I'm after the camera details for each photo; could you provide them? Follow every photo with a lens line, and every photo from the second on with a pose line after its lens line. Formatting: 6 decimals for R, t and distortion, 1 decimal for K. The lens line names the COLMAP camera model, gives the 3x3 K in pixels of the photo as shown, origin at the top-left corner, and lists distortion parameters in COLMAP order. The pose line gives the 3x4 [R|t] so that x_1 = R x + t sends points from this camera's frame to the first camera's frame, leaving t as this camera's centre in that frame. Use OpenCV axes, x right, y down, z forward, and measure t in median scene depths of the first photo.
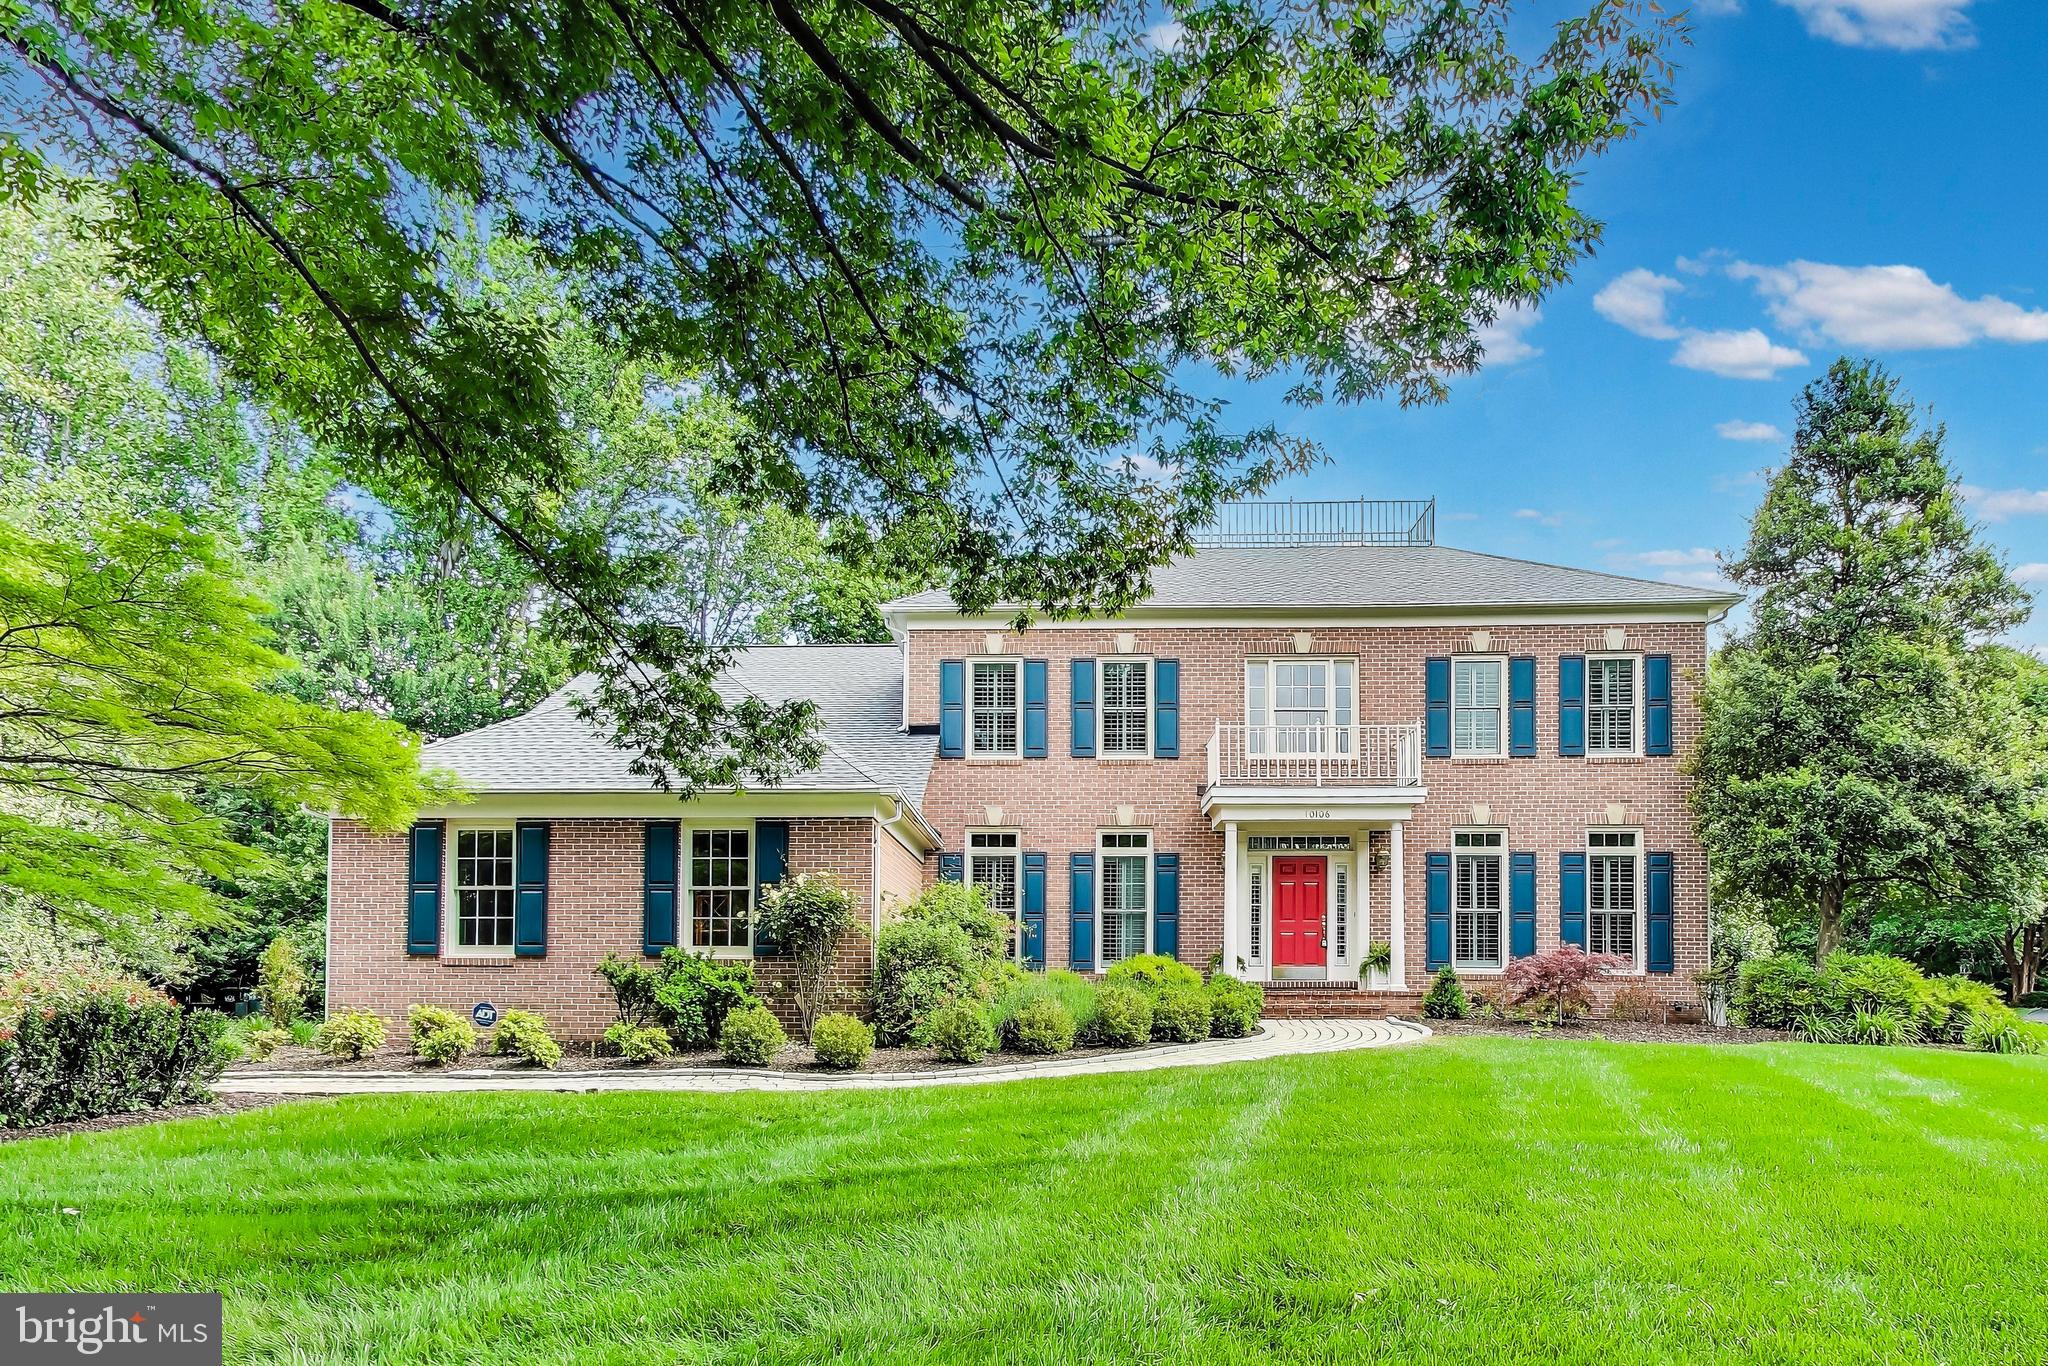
lens RADIAL K [[843.2, 0, 1024.2], [0, 843.2, 645.8], [0, 0, 1]] dist [0.002093, -0.002792]
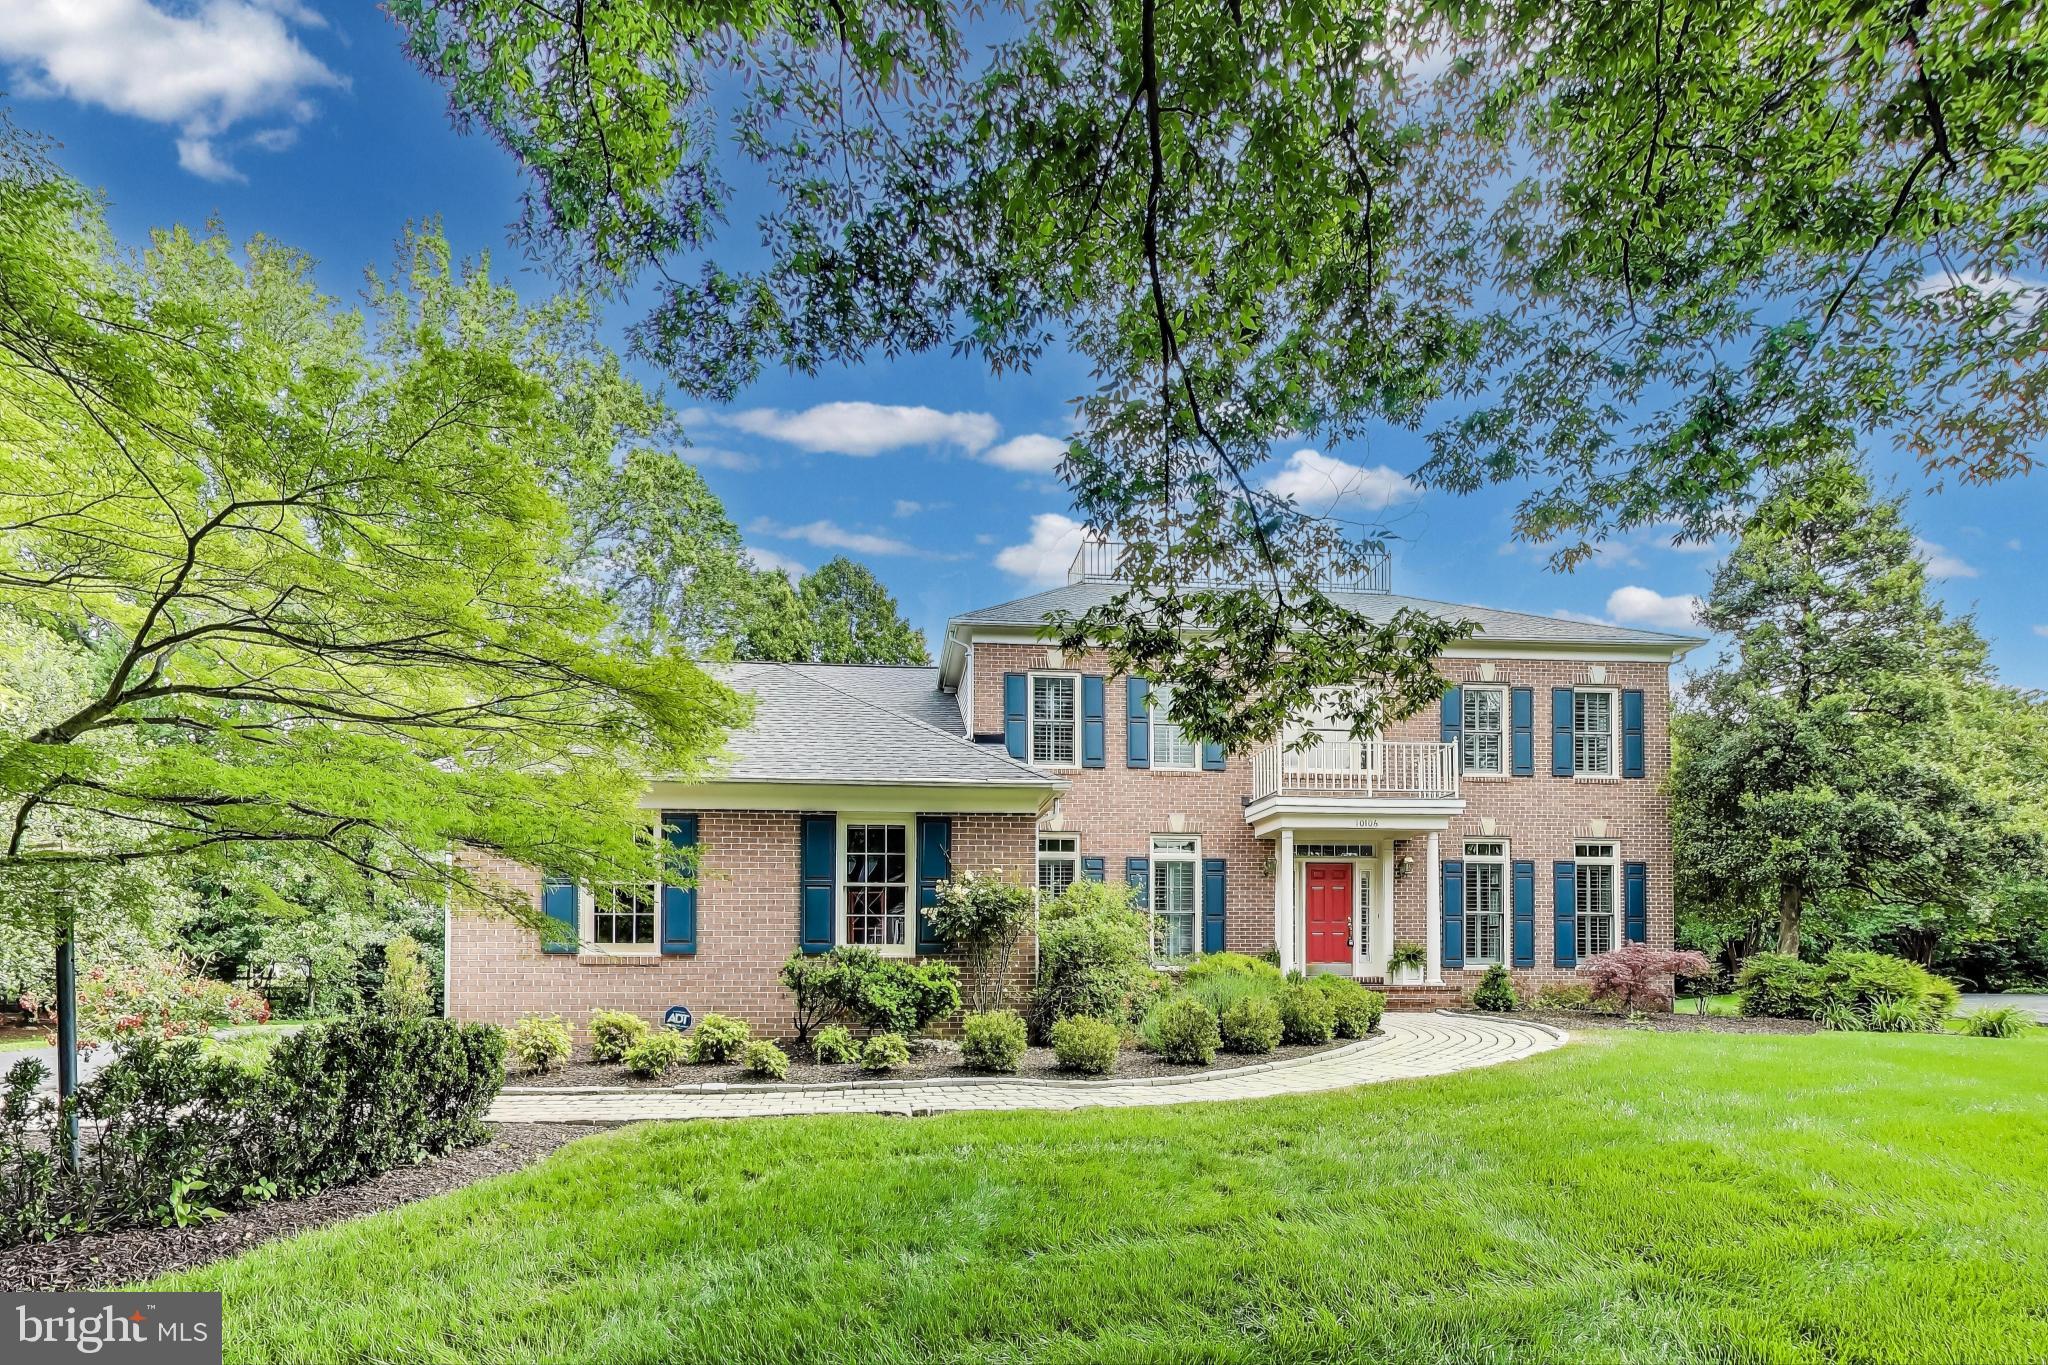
lens RADIAL K [[740.6, 0, 1025.9], [0, 740.6, 684.7], [0, 0, 1]] dist [-0.002243, -0.000251]
pose [[0.995351, 0.032136, 0.090792, -0.180147], [-0.032429, 0.999473, 0.001744, 0.033722], [-0.090688, -0.004680, 0.995868, 0.091286]]
